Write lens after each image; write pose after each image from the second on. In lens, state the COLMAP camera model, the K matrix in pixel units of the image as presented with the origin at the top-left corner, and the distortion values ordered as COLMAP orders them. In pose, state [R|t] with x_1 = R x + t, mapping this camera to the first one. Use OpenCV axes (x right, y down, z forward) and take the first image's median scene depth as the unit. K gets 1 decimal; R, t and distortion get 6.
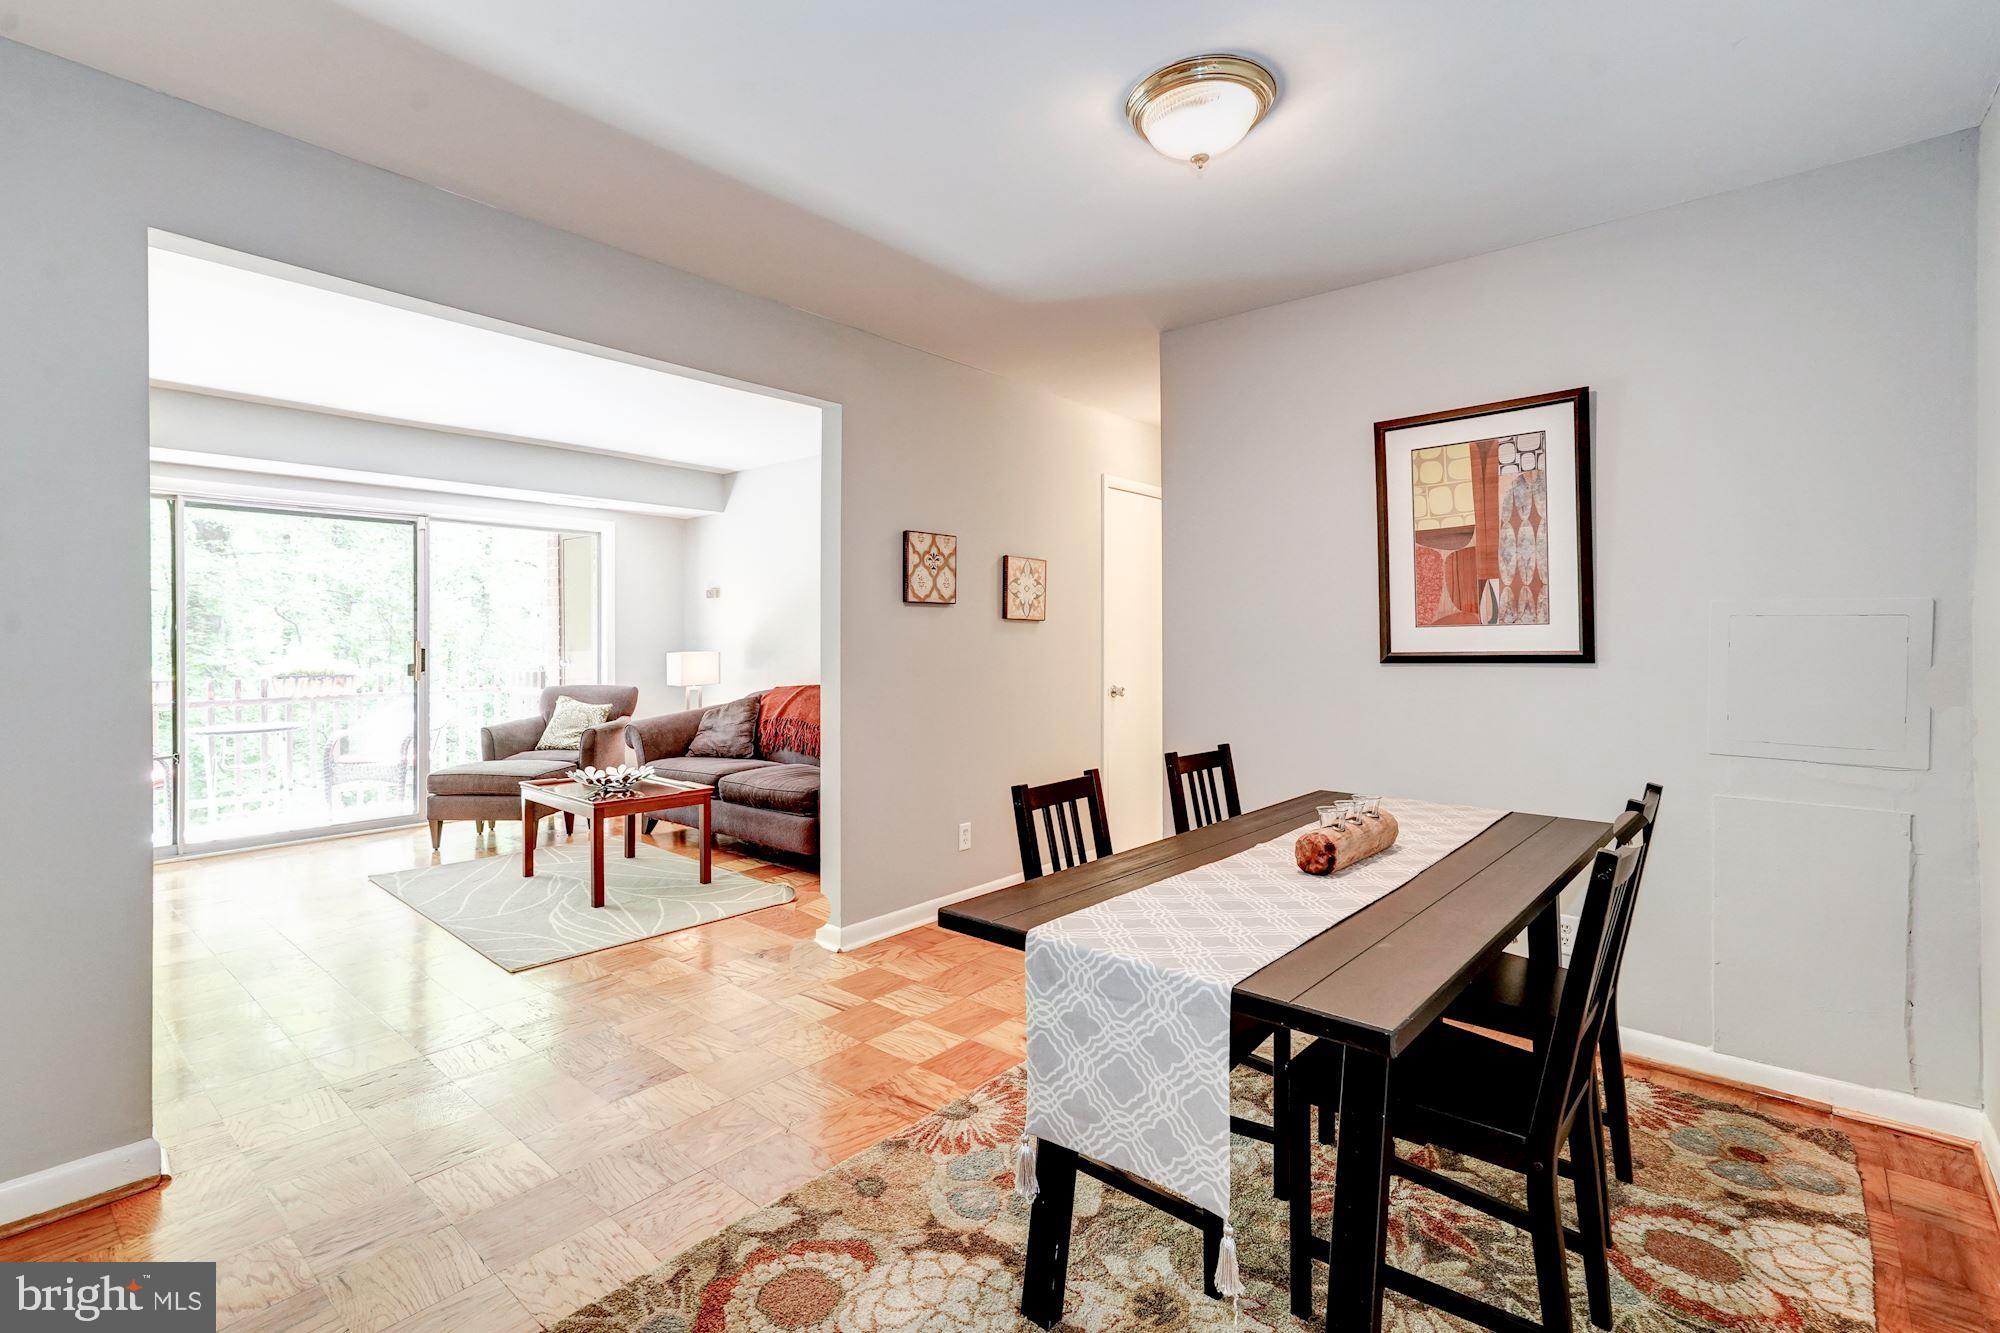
lens RADIAL K [[916.6, 0, 988.4], [0, 916.6, 649.2], [0, 0, 1]] dist [-0.012232, 0.003294]
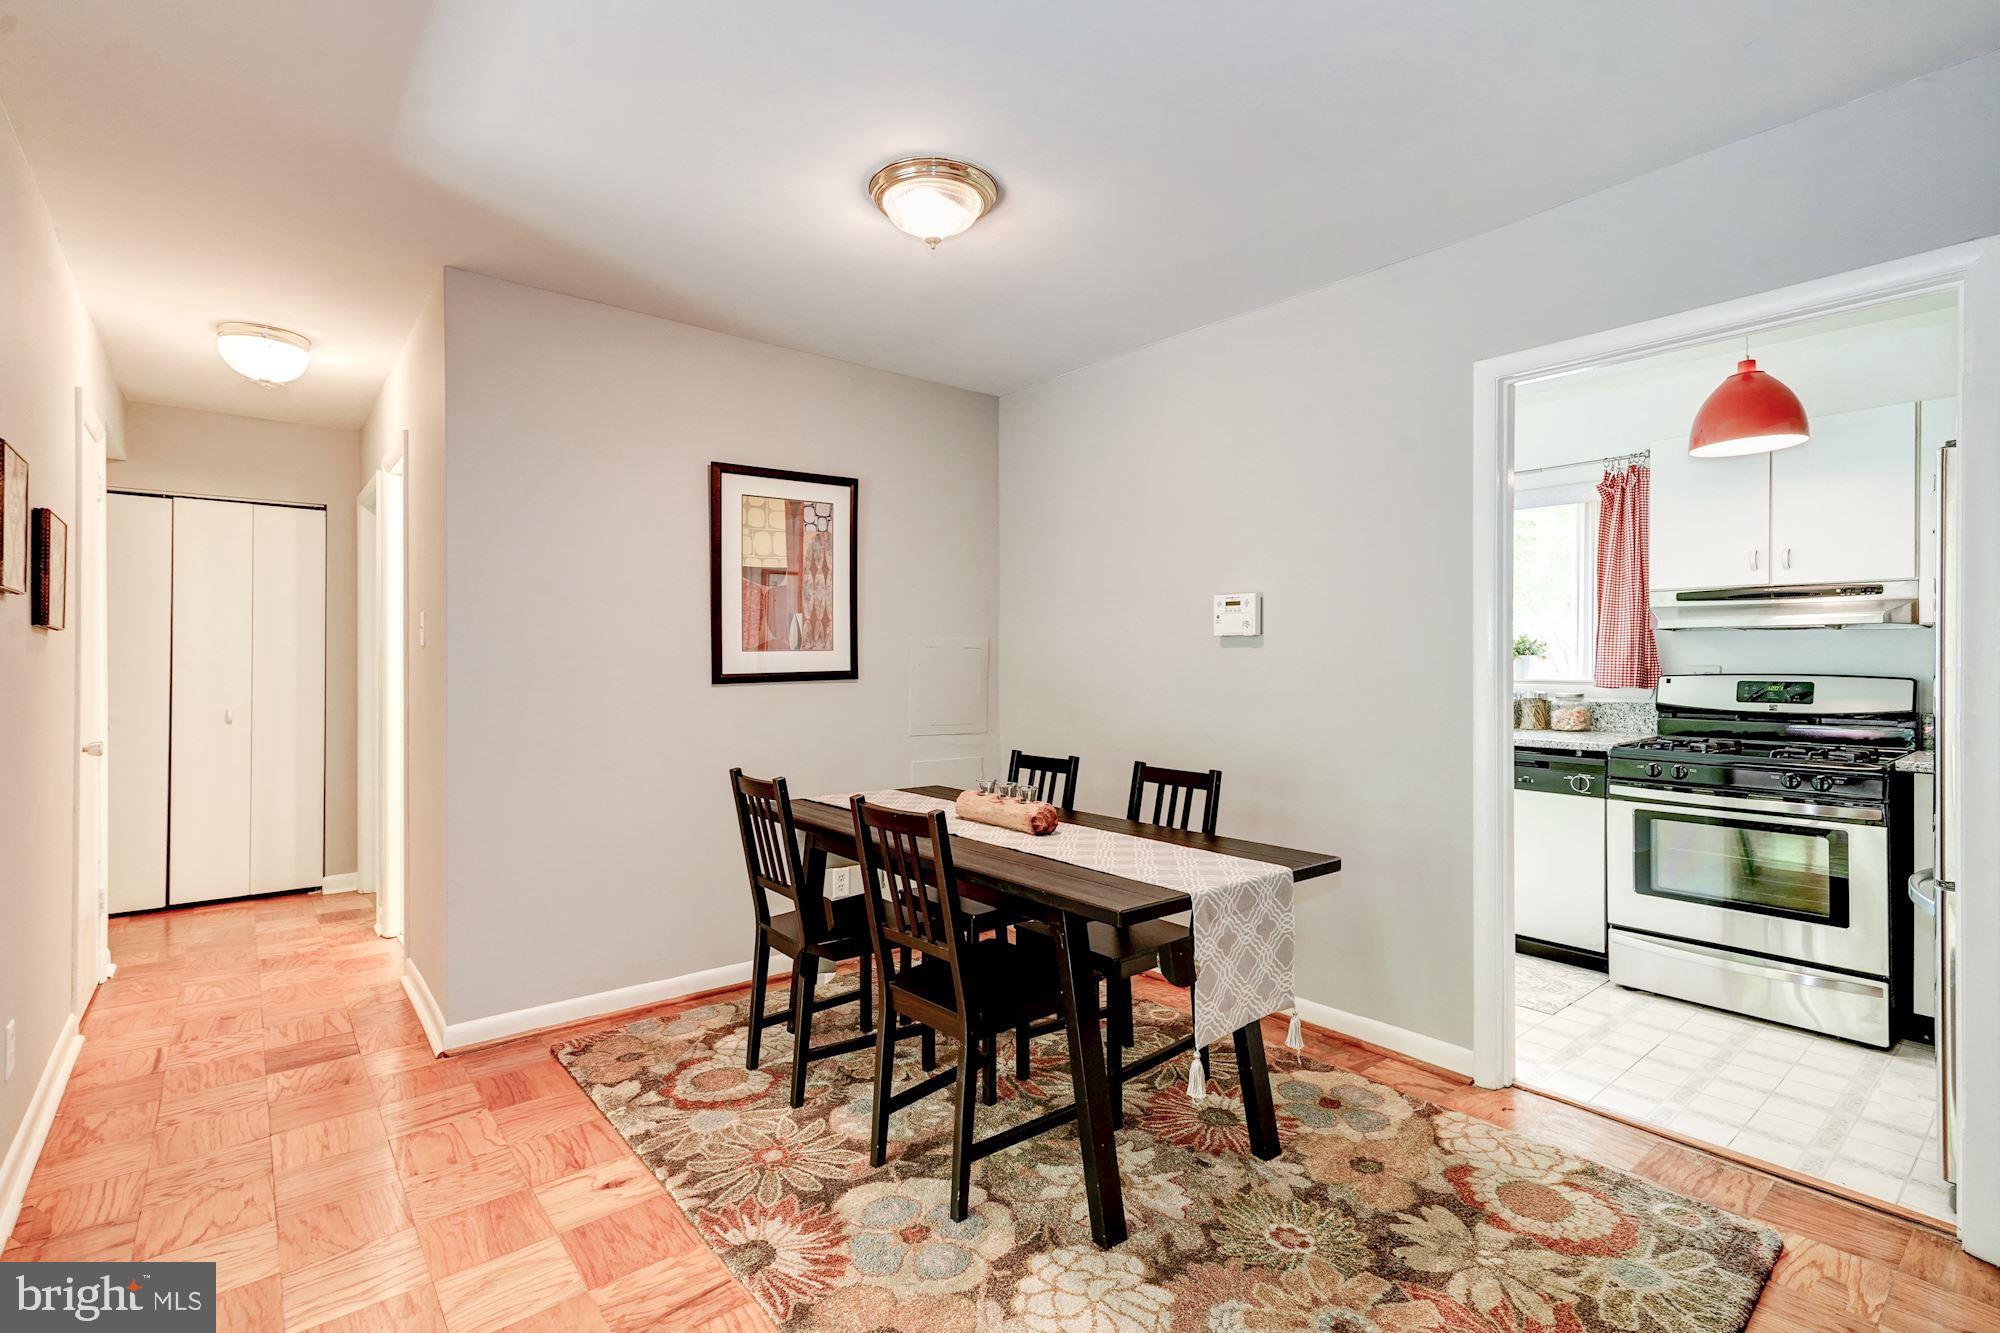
lens RADIAL K [[916.6, 0, 999.5], [0, 916.6, 655.3], [0, 0, 1]] dist [-0.012232, 0.003294]
pose [[0.159463, 0.006151, 0.987185, -0.647657], [0.012897, 0.999882, -0.008313, -0.005615], [-0.987120, 0.014057, 0.159364, 0.542947]]
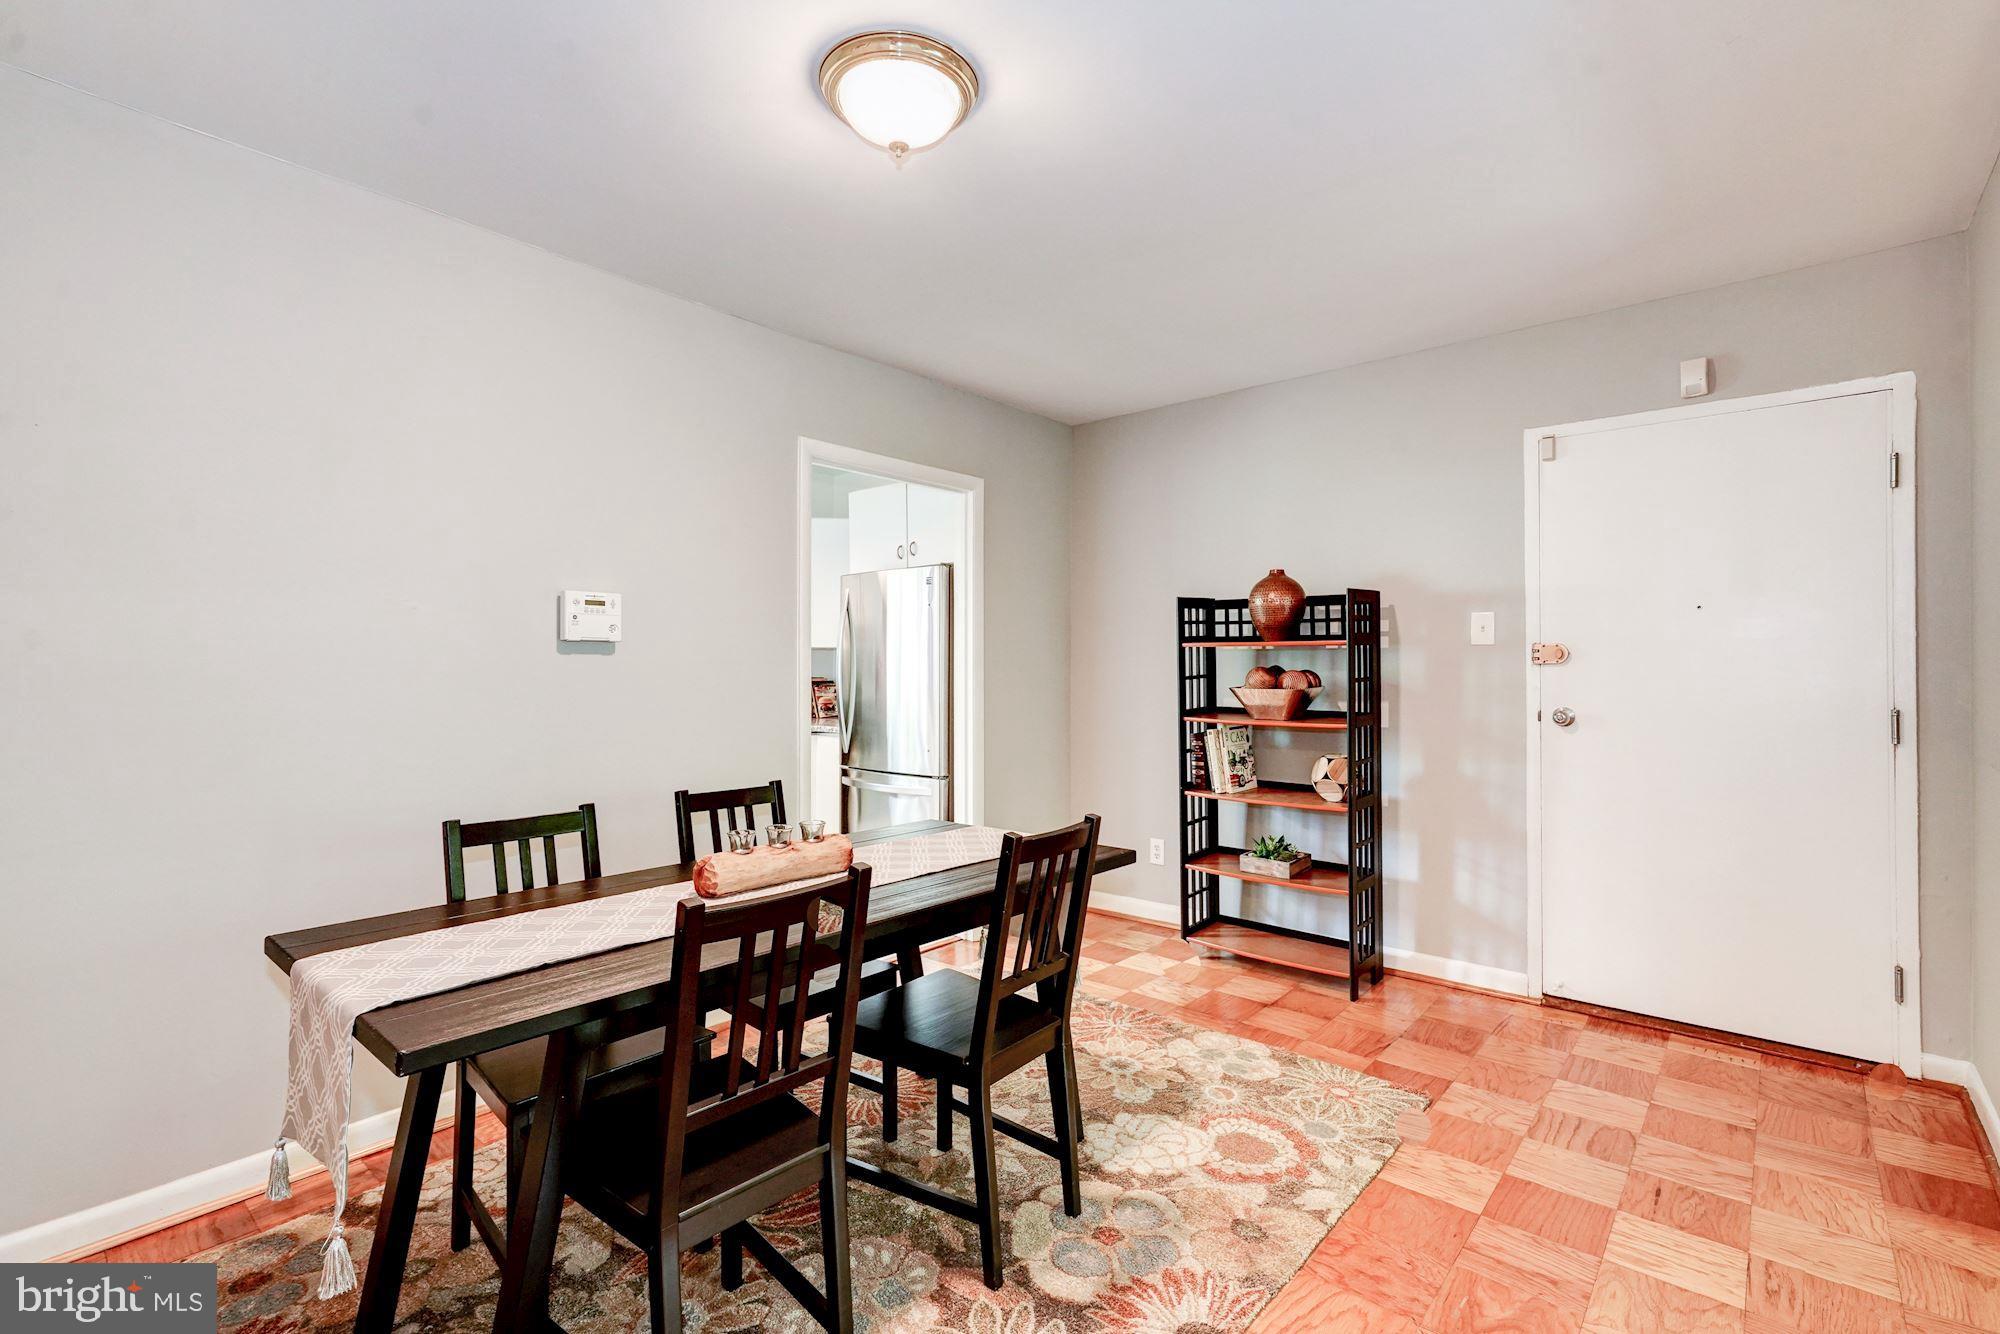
lens RADIAL K [[916.6, 0, 987.1], [0, 916.6, 671.4], [0, 0, 1]] dist [-0.012232, 0.003294]
pose [[-0.999940, 0.008520, 0.006817, 0.098466], [0.008629, 0.999835, 0.016003, -0.015460], [-0.006680, 0.016061, -0.999849, 1.397999]]
